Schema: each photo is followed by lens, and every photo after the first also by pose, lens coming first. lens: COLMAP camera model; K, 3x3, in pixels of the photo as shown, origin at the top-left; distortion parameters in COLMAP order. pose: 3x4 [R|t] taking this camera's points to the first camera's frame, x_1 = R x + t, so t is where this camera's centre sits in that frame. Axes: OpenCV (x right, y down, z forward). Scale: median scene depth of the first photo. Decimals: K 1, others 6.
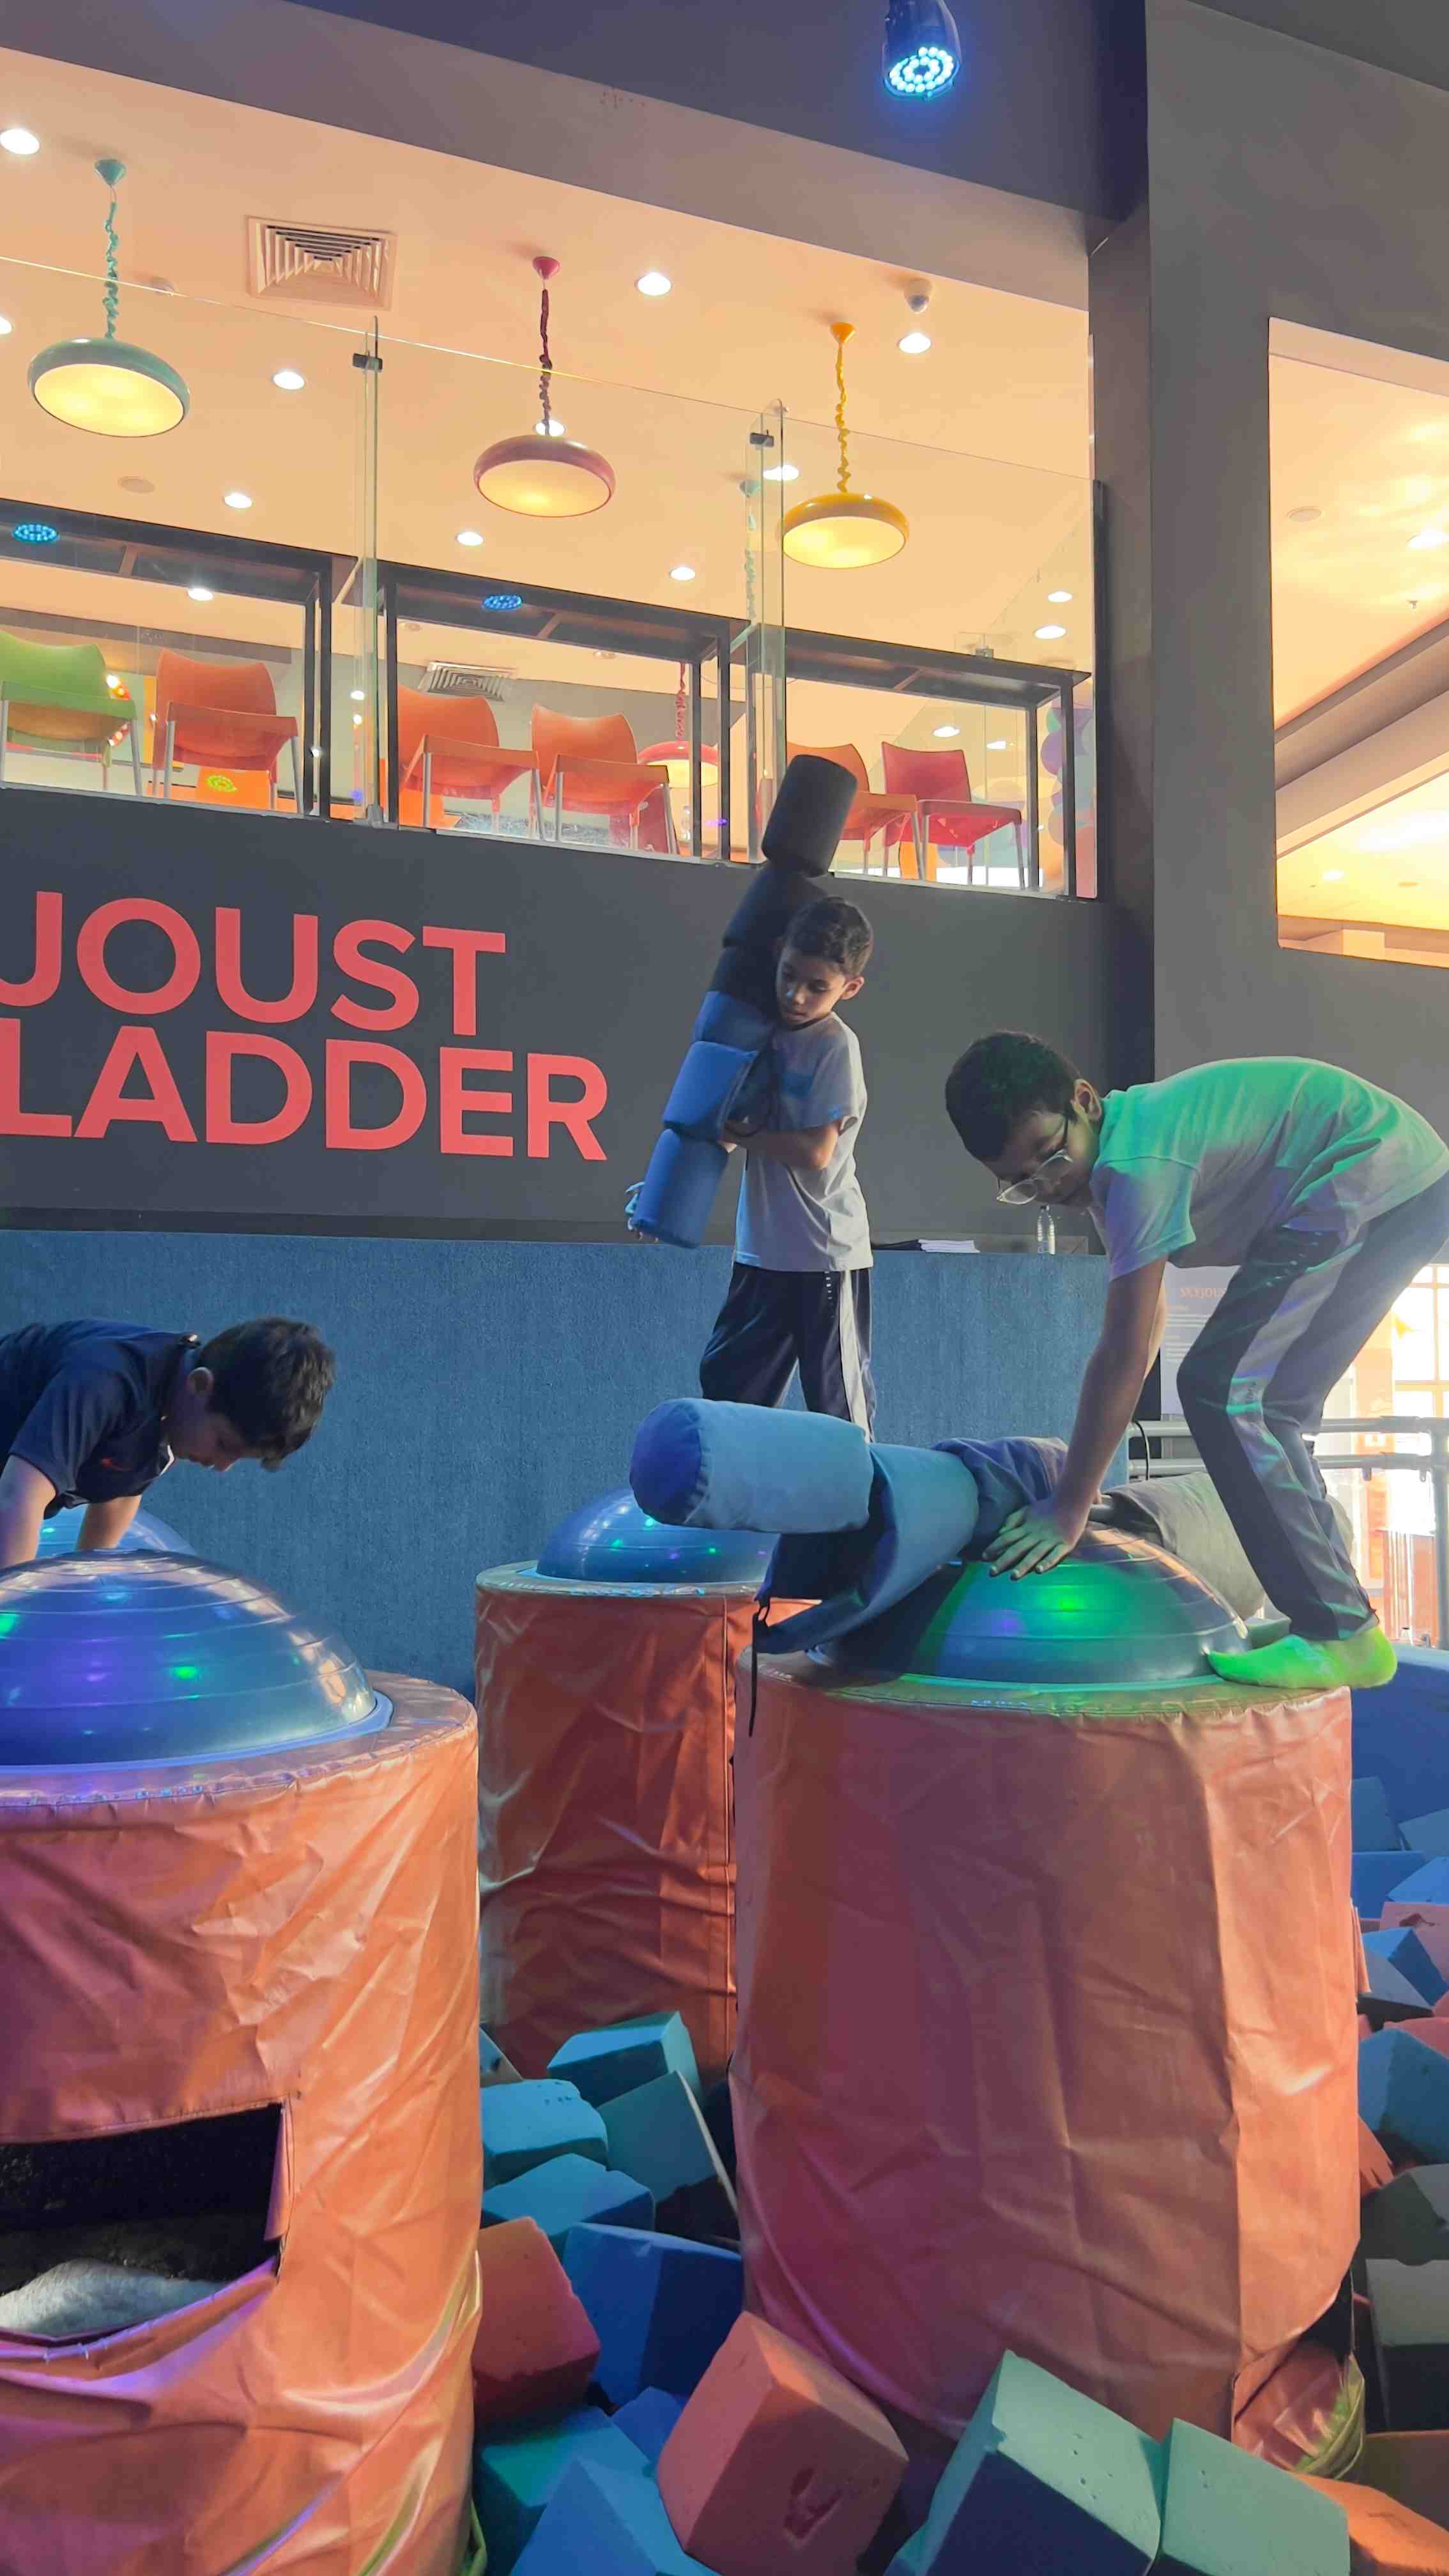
lens RADIAL K [[1994.4, 0, 755.0], [0, 1994.4, 1232.6], [0, 0, 1]] dist [0.072263, -0.058156]
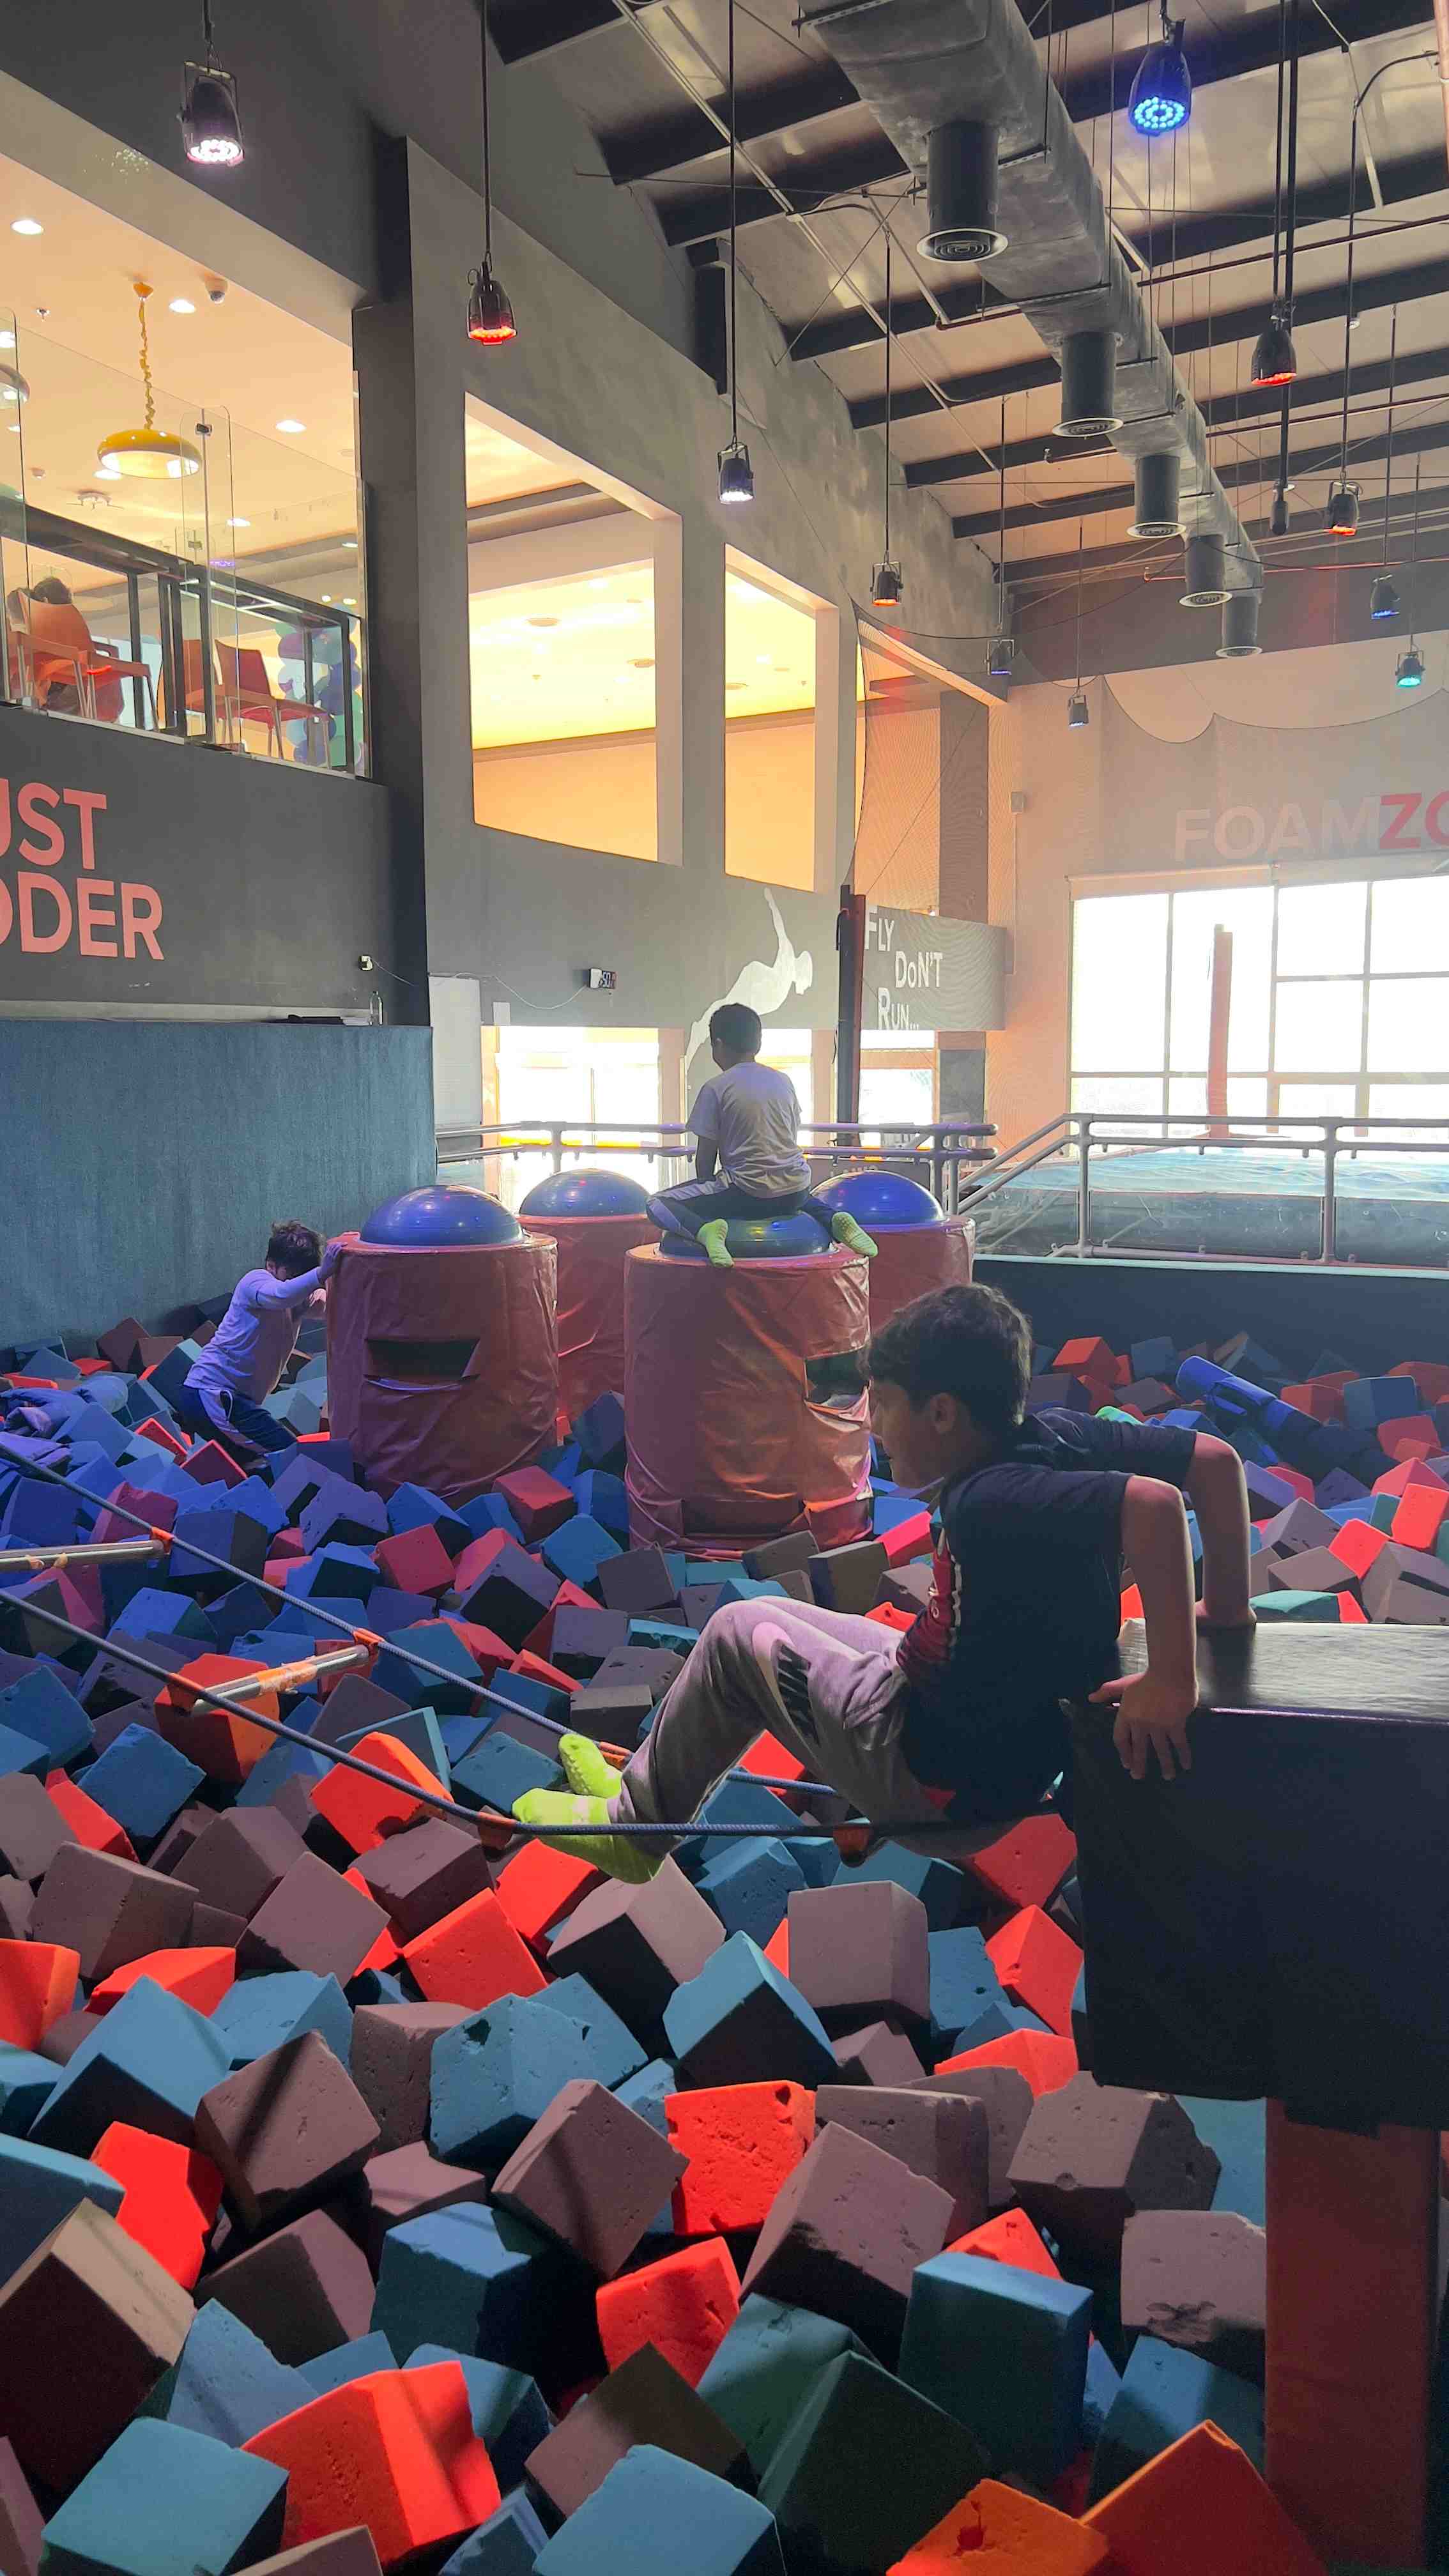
lens RADIAL K [[1994.4, 0, 750.5], [0, 1994.4, 1266.0], [0, 0, 1]] dist [0.072263, -0.058156]
pose [[0.726406, -0.079341, 0.682671, -0.774691], [-0.037469, 0.987265, 0.154610, -0.058279], [-0.686244, -0.137888, 0.714182, -0.354694]]
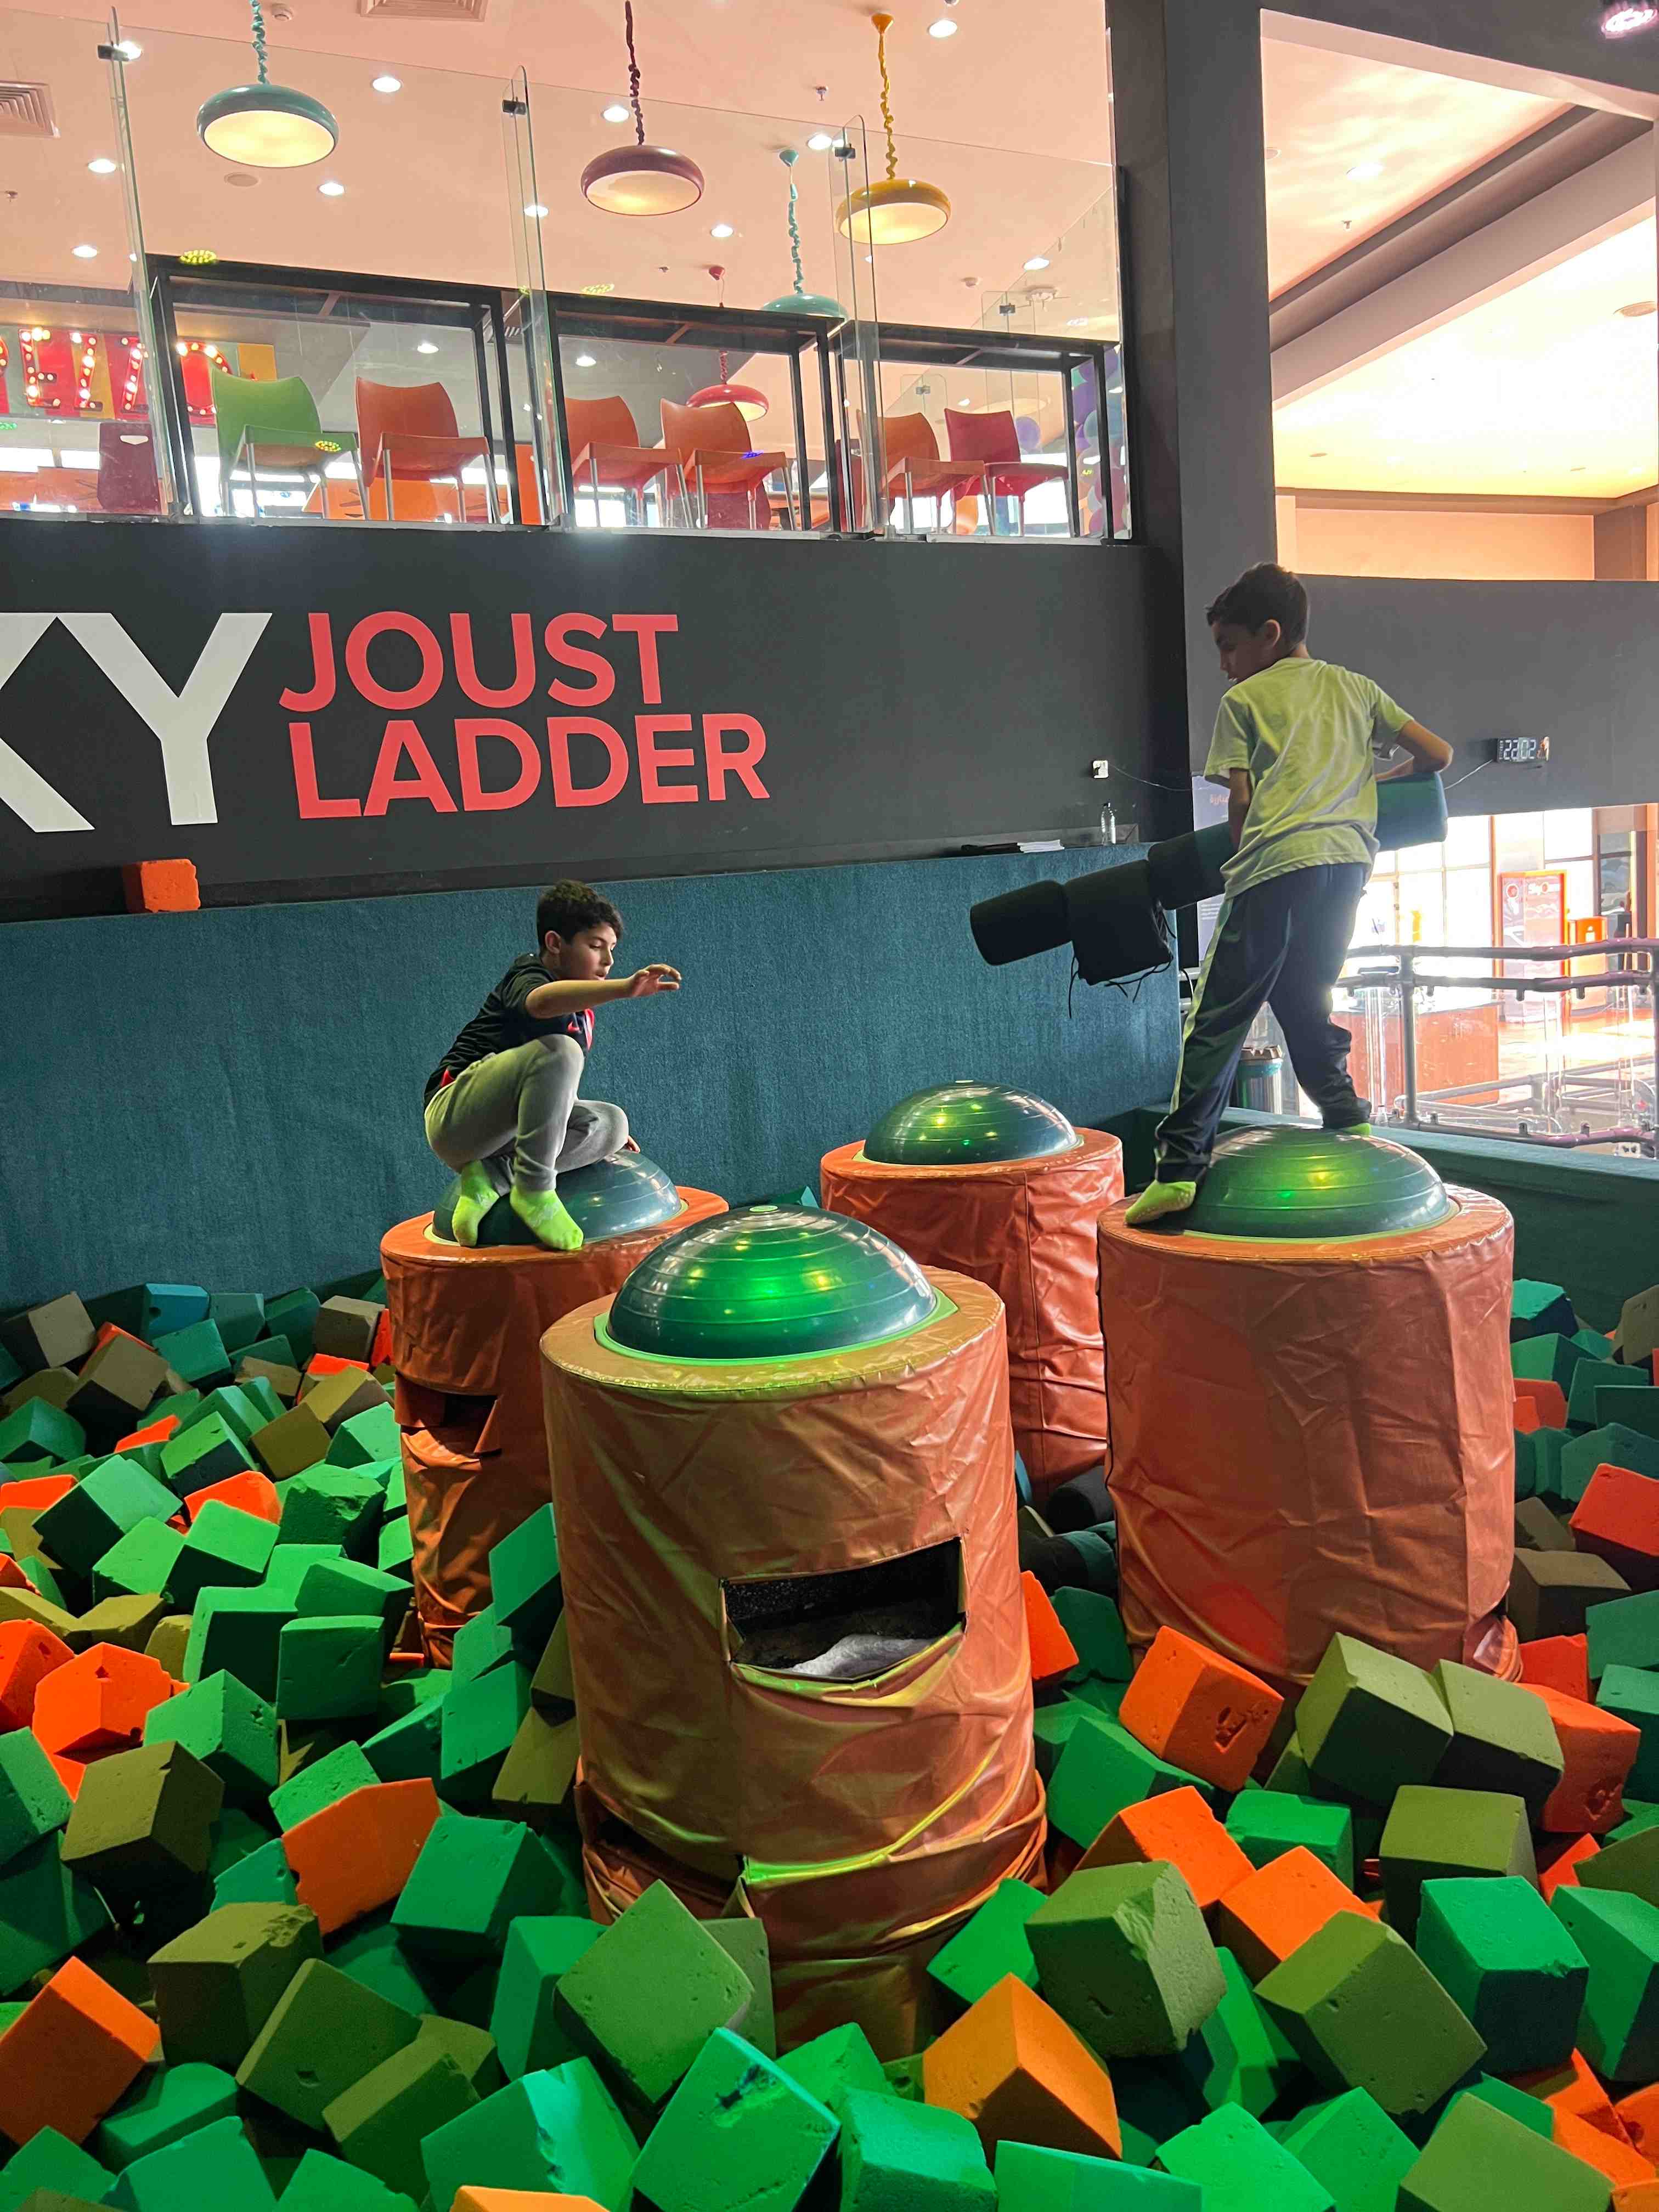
lens RADIAL K [[1703.7, 0, 839.1], [0, 1703.7, 1110.6], [0, 0, 1]] dist [0.035681, -0.024497]
pose [[0.994966, -0.078882, 0.061802, -0.113165], [0.064841, 0.977002, 0.203130, -0.058878], [-0.076404, -0.198101, 0.977199, -0.083929]]
